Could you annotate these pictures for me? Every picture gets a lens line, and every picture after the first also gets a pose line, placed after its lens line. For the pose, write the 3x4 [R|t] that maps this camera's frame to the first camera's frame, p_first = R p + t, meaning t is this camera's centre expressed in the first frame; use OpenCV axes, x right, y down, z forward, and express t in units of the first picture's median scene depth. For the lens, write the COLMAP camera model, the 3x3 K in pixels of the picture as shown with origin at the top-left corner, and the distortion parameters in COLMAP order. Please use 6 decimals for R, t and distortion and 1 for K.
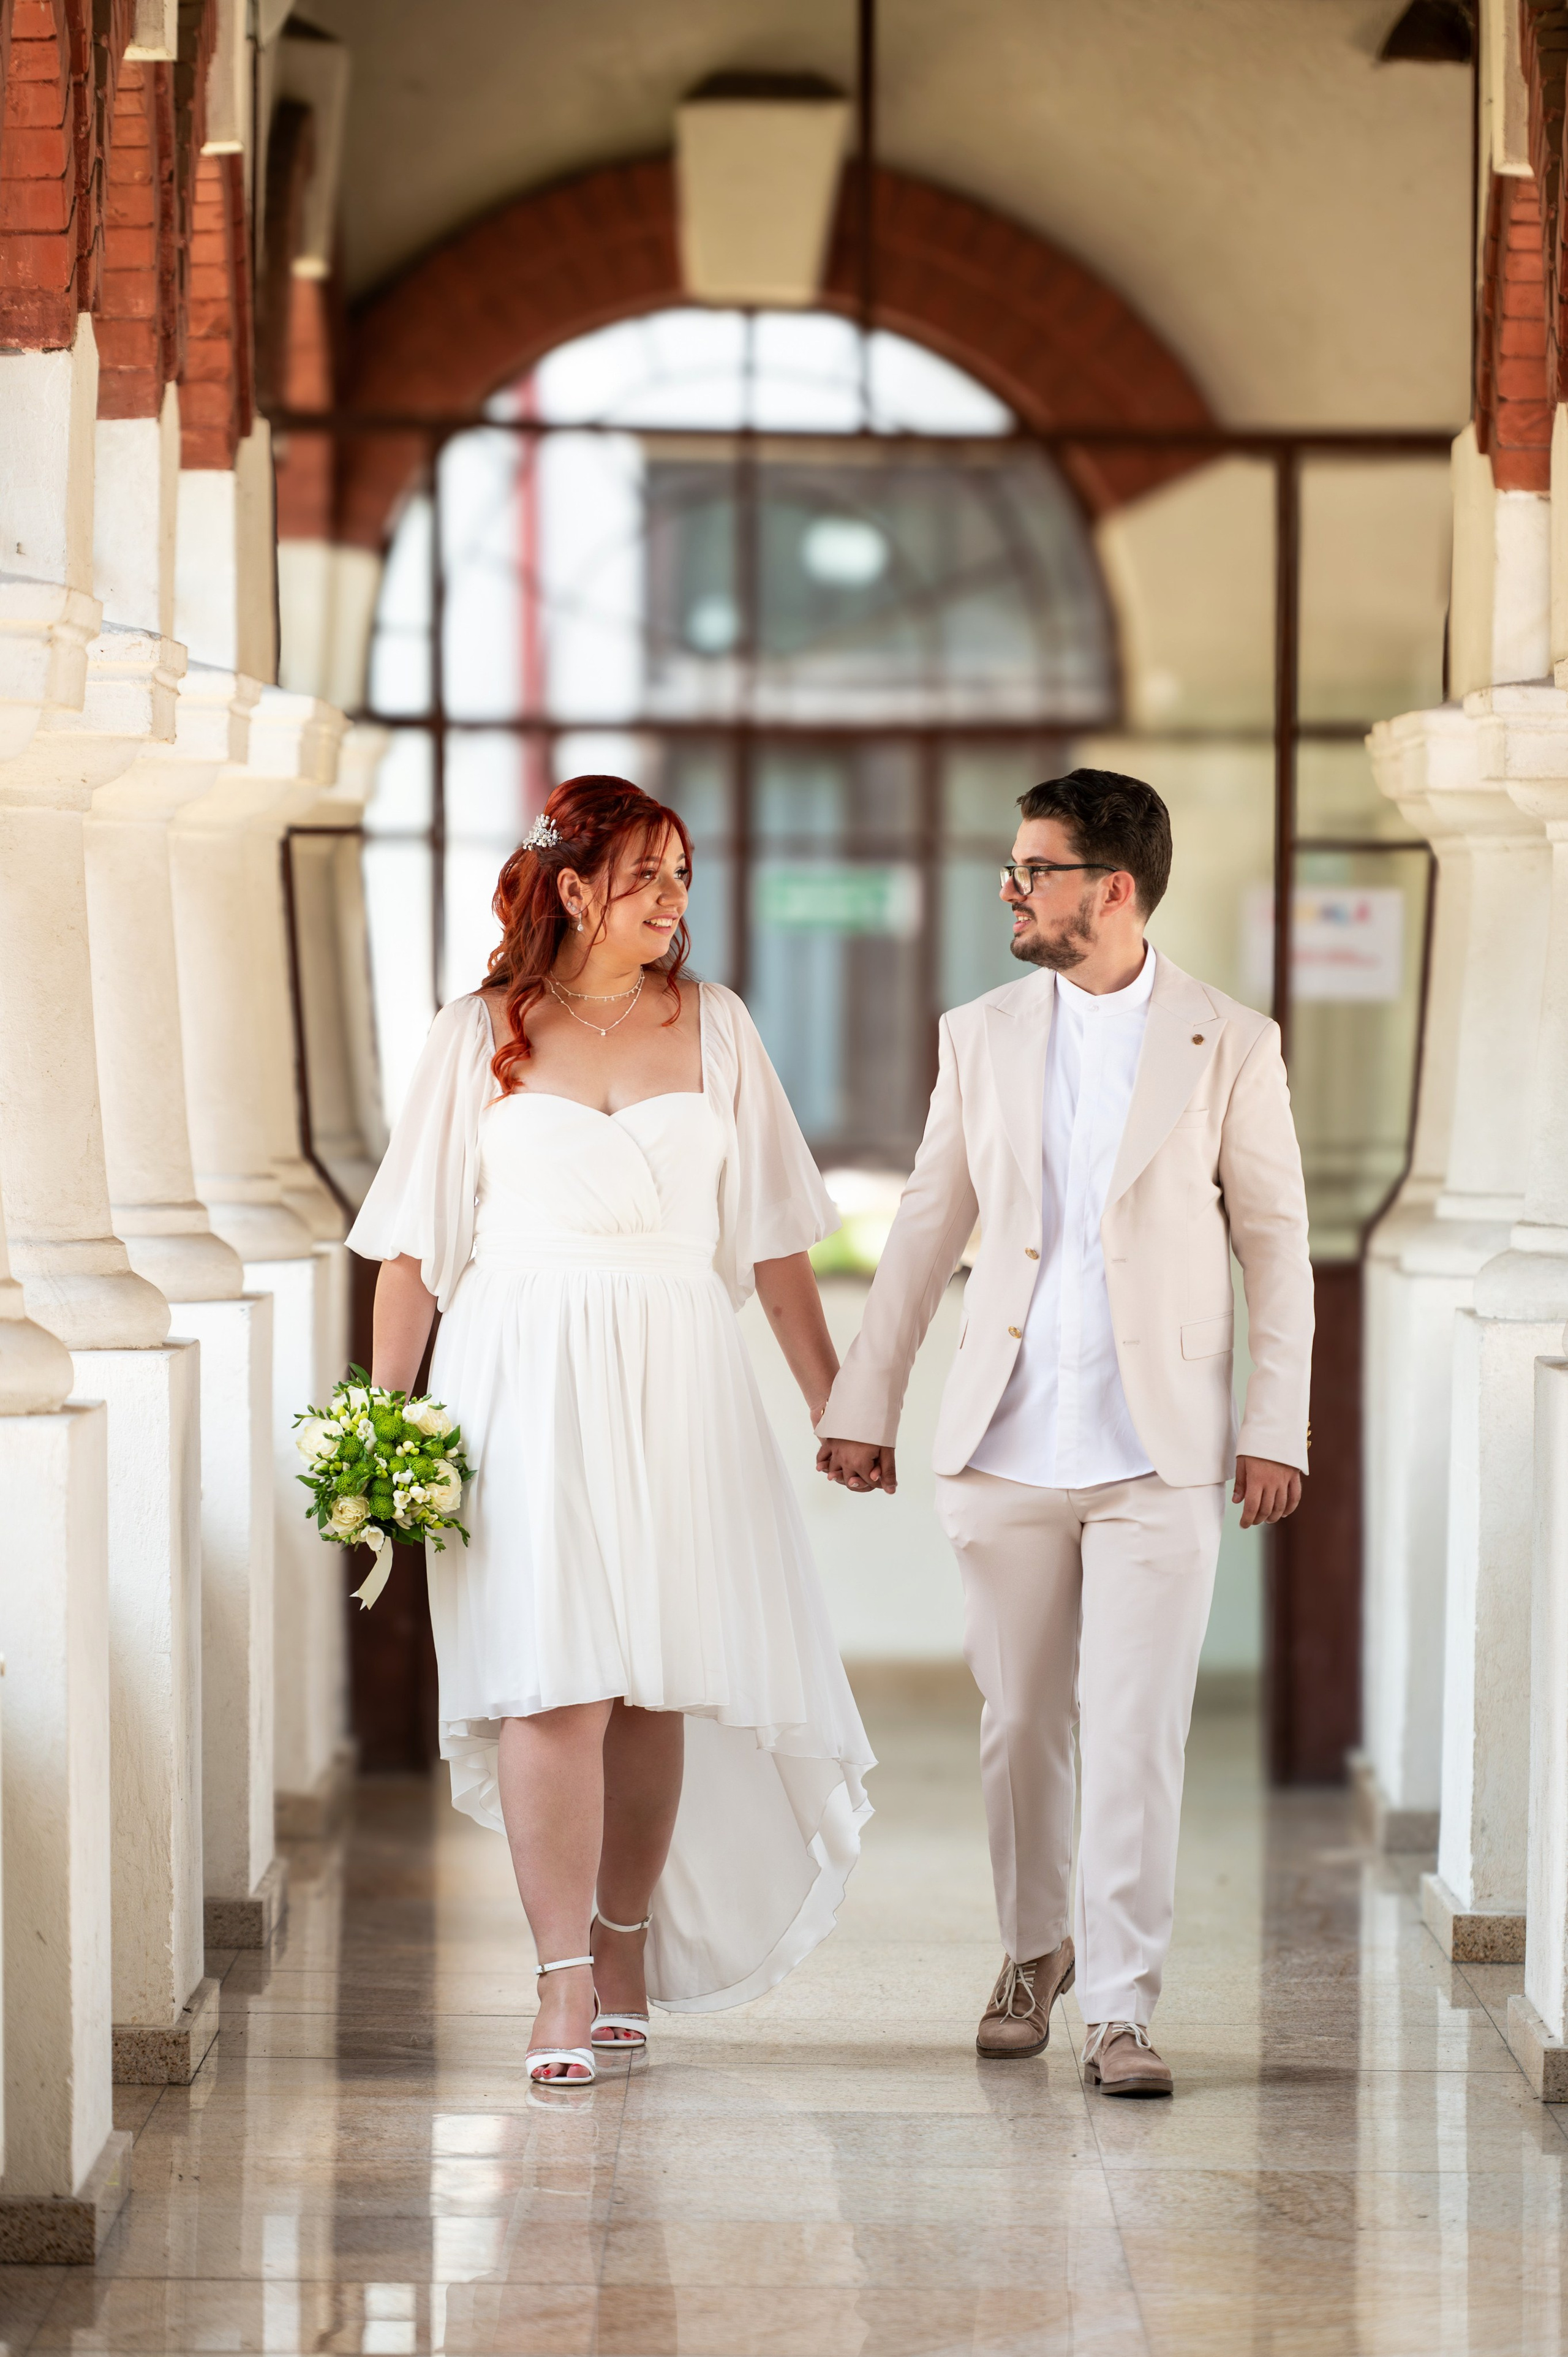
lens RADIAL K [[9951.7, 0, 784.0], [0, 9951.7, 1178.5], [0, 0, 1]] dist [0.140598, 1.792434]
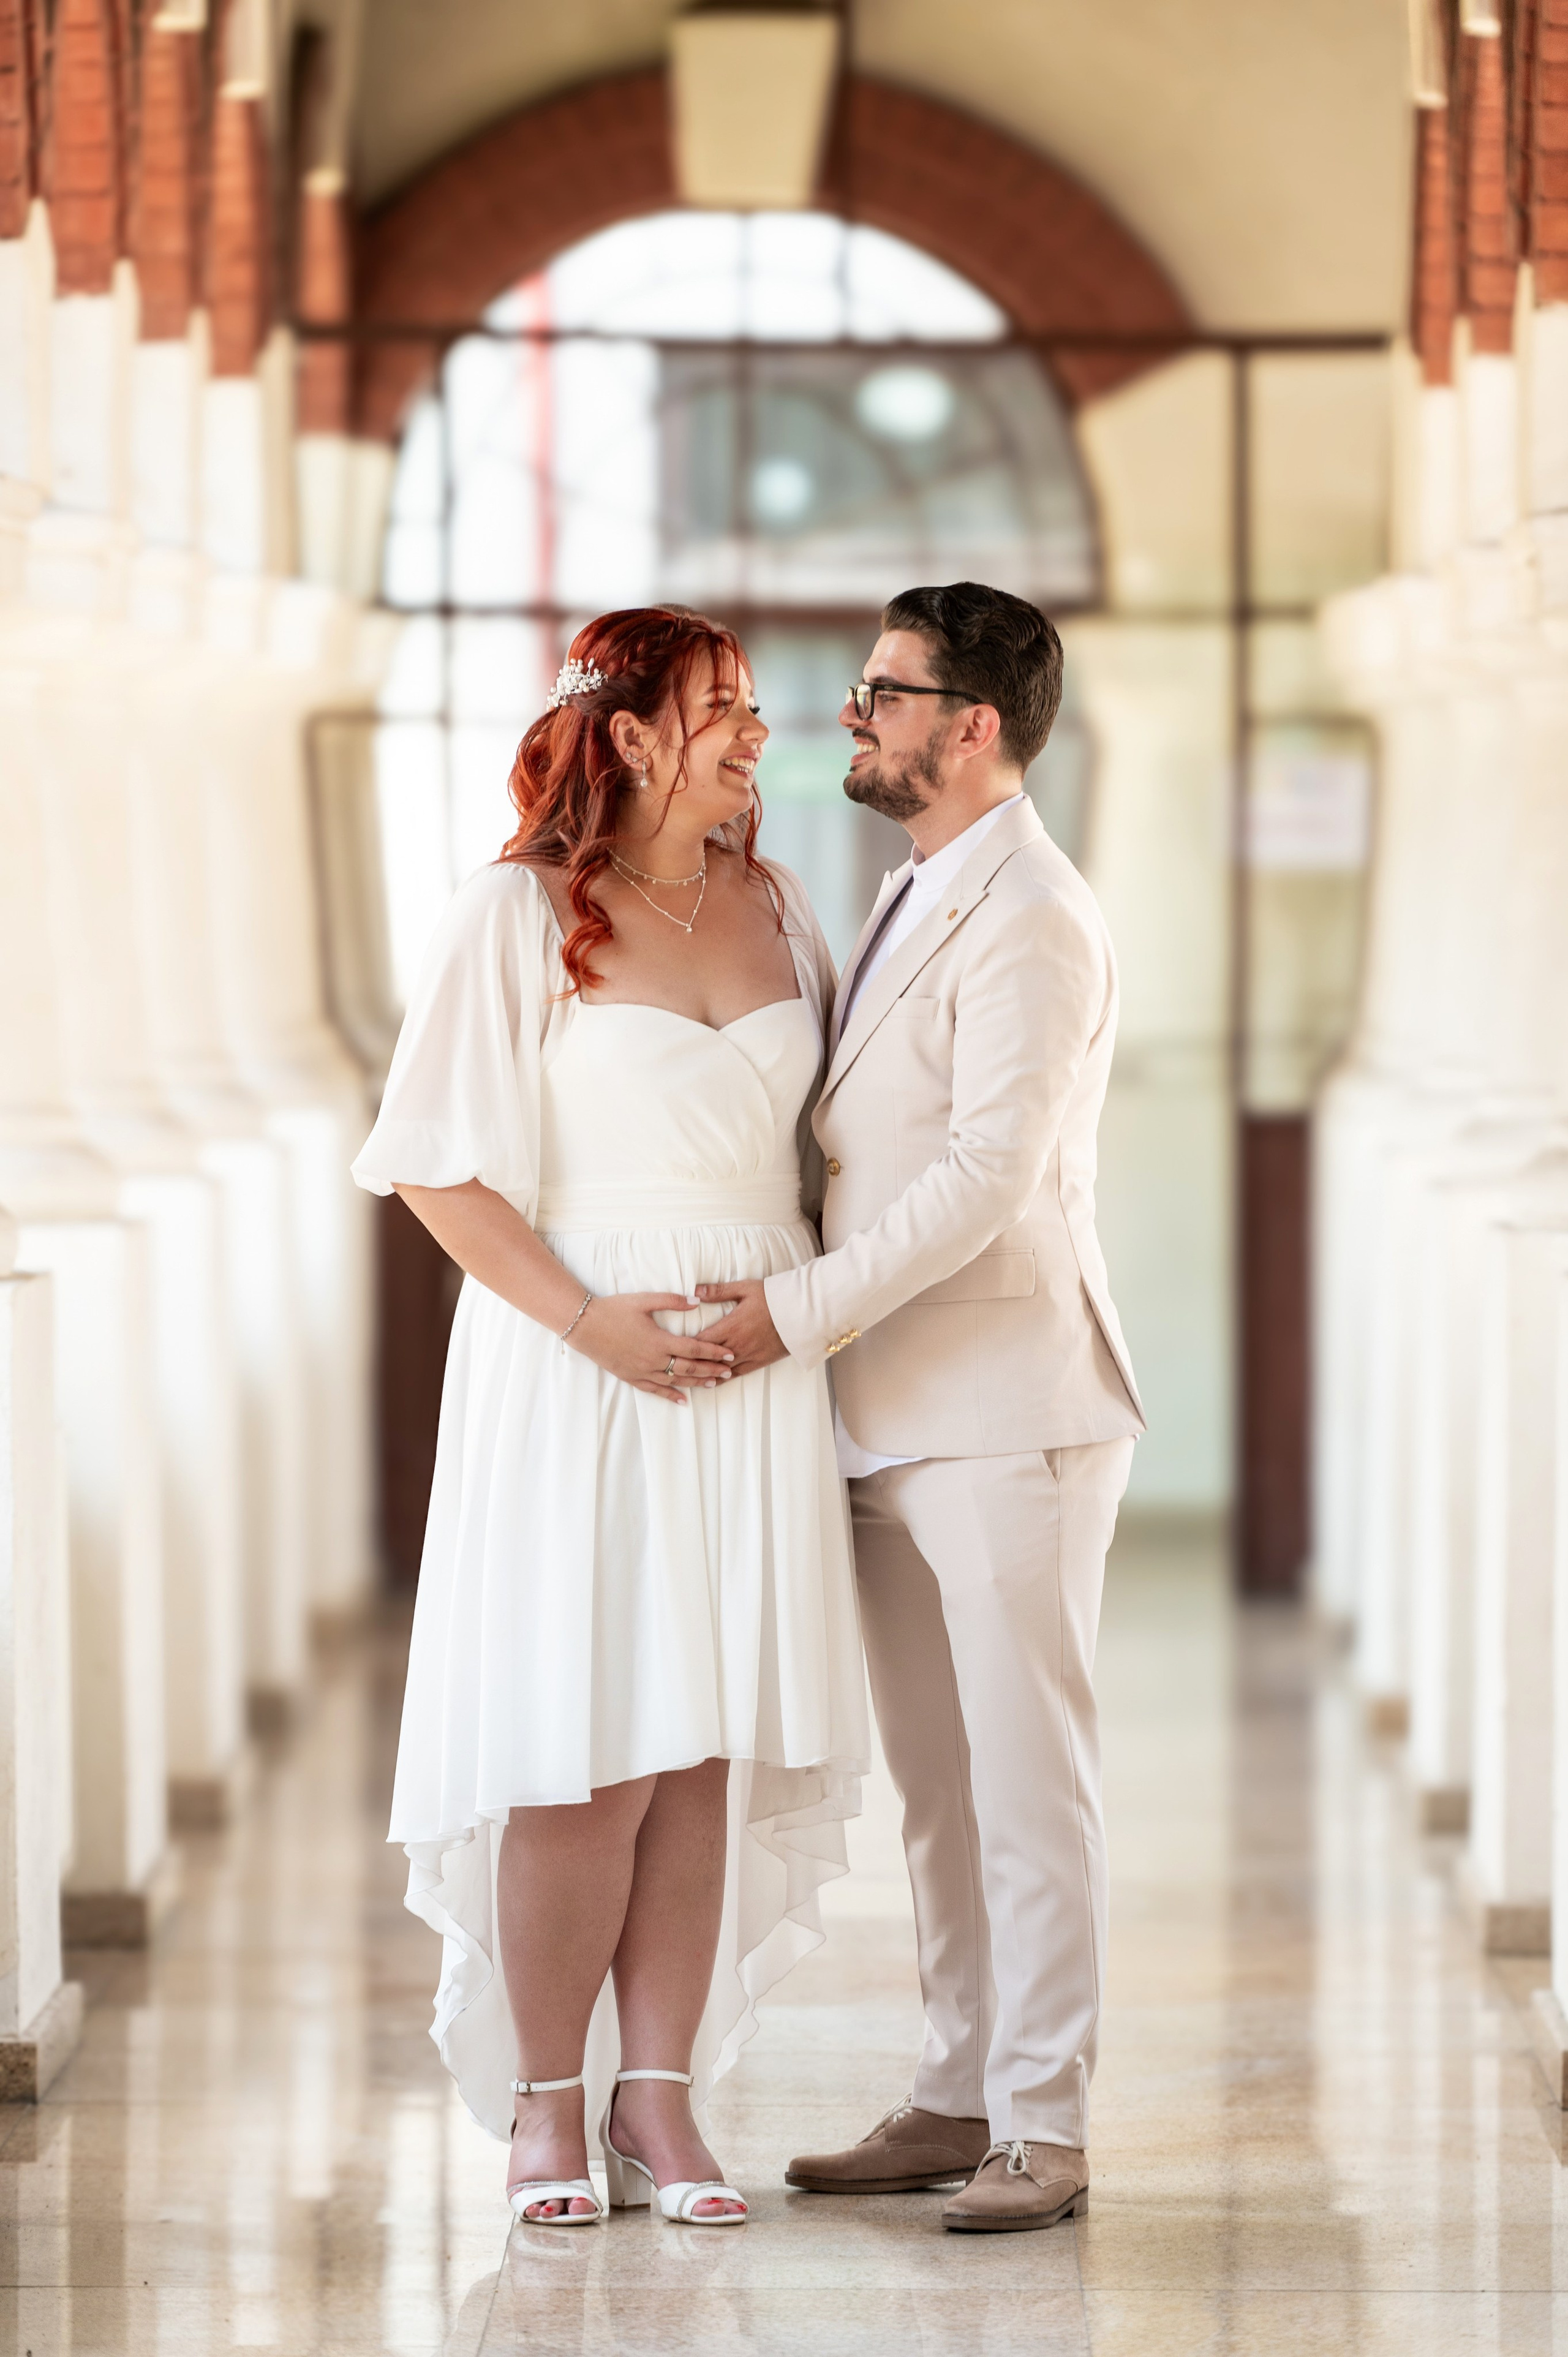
lens RADIAL K [[11806.2, 0, 784.0], [0, 11806.2, 1178.5], [0, 0, 1]] dist [-0.110057, -5.348499]
pose [[0.999908, -0.008144, -0.010888, 0.014089], [0.008225, 0.999939, 0.007429, 0.005661], [0.010827, -0.007518, 0.999913, -0.257028]]
